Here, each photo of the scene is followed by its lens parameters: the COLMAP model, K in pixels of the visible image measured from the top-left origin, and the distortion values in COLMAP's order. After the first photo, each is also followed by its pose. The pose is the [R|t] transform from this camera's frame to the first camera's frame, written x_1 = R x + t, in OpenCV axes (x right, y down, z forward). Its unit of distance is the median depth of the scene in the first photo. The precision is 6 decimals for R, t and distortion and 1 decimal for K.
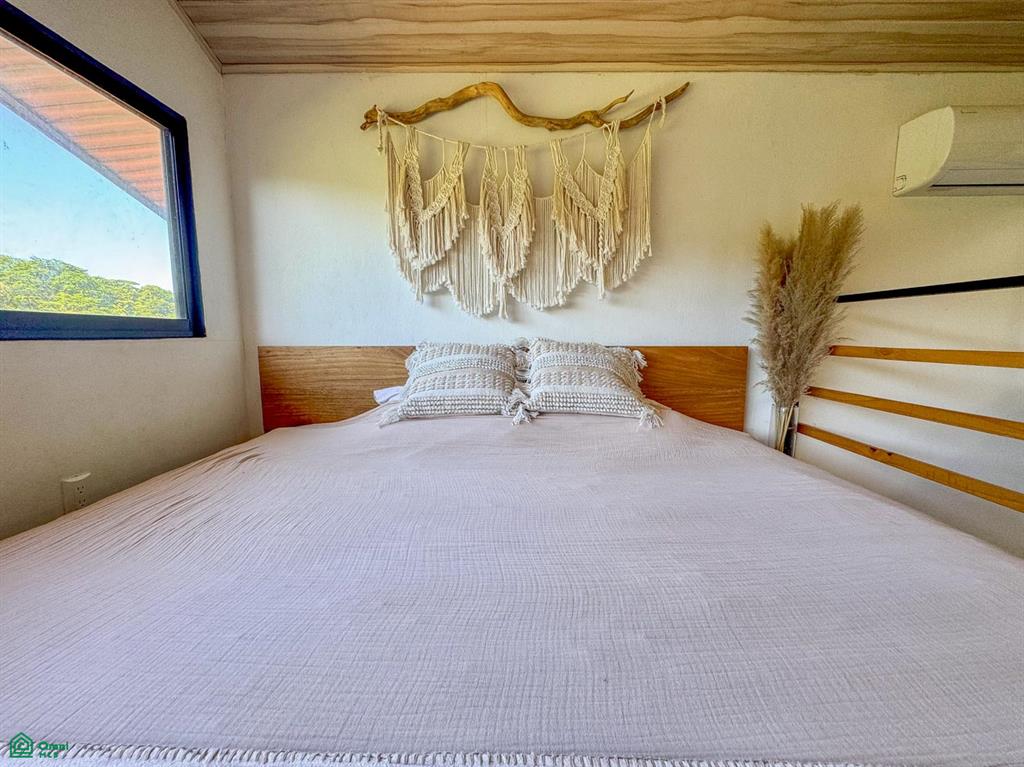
lens RADIAL K [[410.7, 0, 507.8], [0, 410.7, 379.7], [0, 0, 1]] dist [-0.002866, -0.000269]
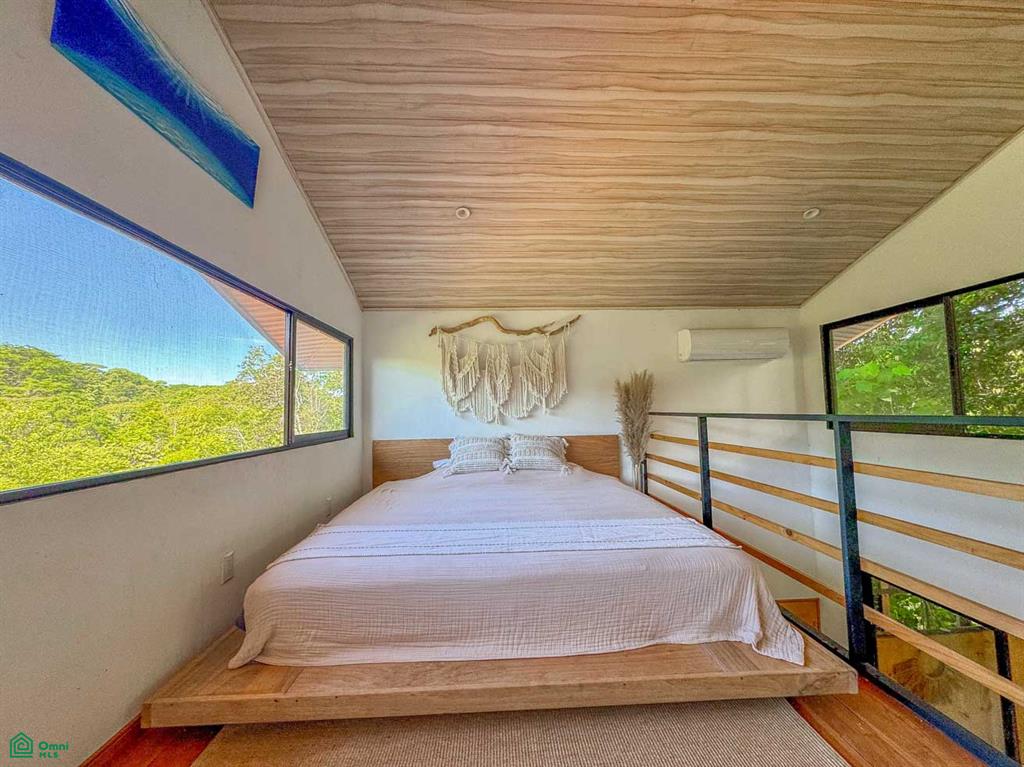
lens RADIAL K [[410.7, 0, 511.0], [0, 410.7, 382.2], [0, 0, 1]] dist [-0.002866, -0.000269]
pose [[0.998051, -0.015420, 0.060470, -0.066780], [0.025991, 0.983660, -0.178148, 0.012061], [-0.056735, 0.179372, 0.982144, -1.064796]]
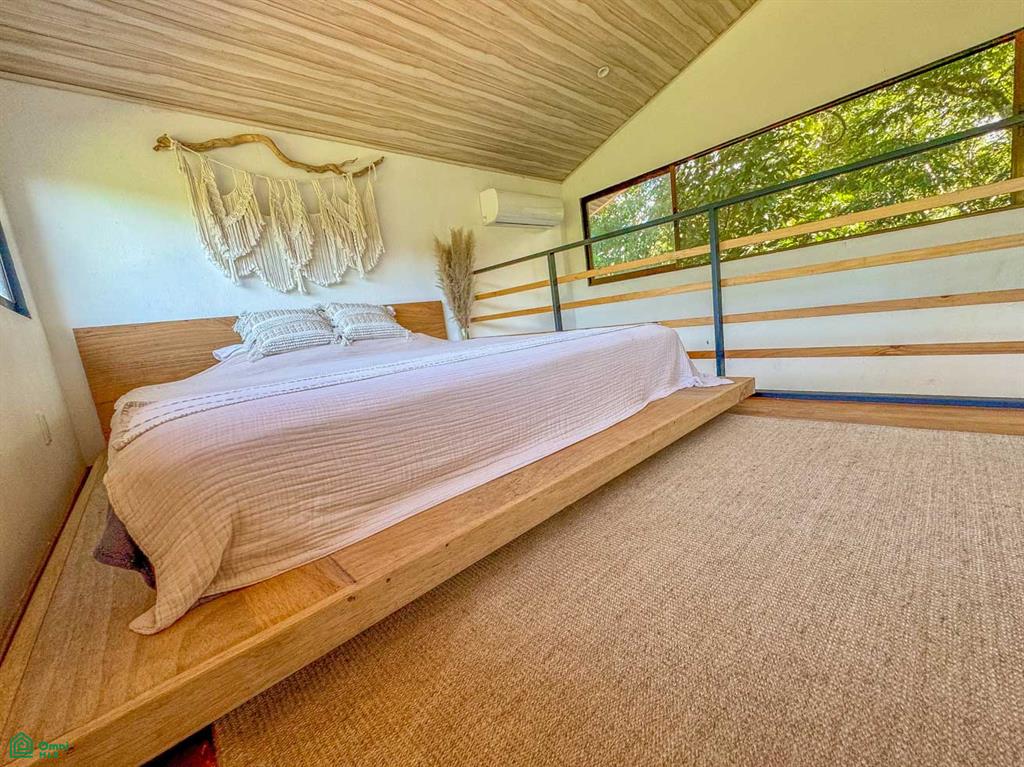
lens RADIAL K [[410.7, 0, 509.5], [0, 410.7, 381.9], [0, 0, 1]] dist [-0.002866, -0.000269]
pose [[0.722073, -0.194167, 0.664010, -0.546679], [0.202744, 0.977056, 0.065234, 0.237437], [-0.661442, 0.087520, 0.744873, -0.620882]]
